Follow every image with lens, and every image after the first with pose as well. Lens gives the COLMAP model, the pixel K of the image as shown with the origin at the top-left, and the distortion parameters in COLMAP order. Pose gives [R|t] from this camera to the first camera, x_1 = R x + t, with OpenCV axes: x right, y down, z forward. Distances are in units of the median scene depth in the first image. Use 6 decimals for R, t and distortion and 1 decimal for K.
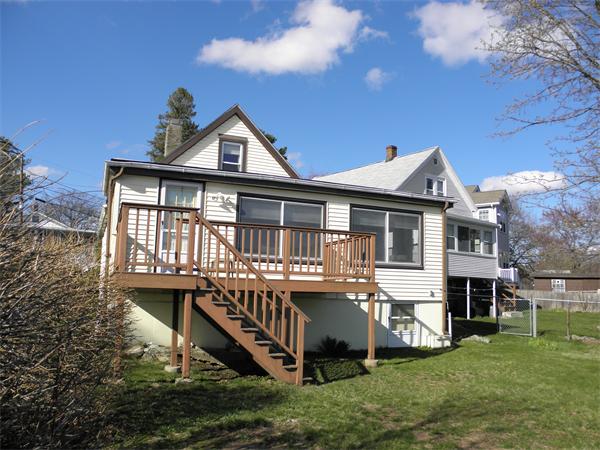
lens RADIAL K [[509.5, 0, 300.5], [0, 509.5, 211.9], [0, 0, 1]] dist [-0.180444, 0.144412]
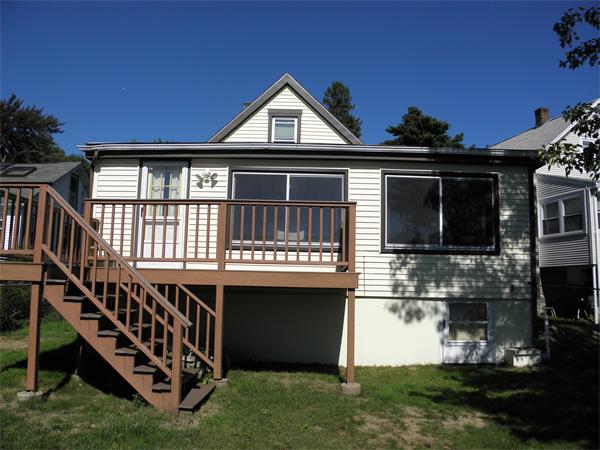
lens RADIAL K [[509.5, 0, 300.5], [0, 509.5, 211.9], [0, 0, 1]] dist [-0.180444, 0.144412]
pose [[0.923171, -0.052884, -0.380735, 0.326315], [0.055784, 0.998437, -0.003424, 0.047813], [0.380321, -0.018078, 0.924678, 0.295641]]
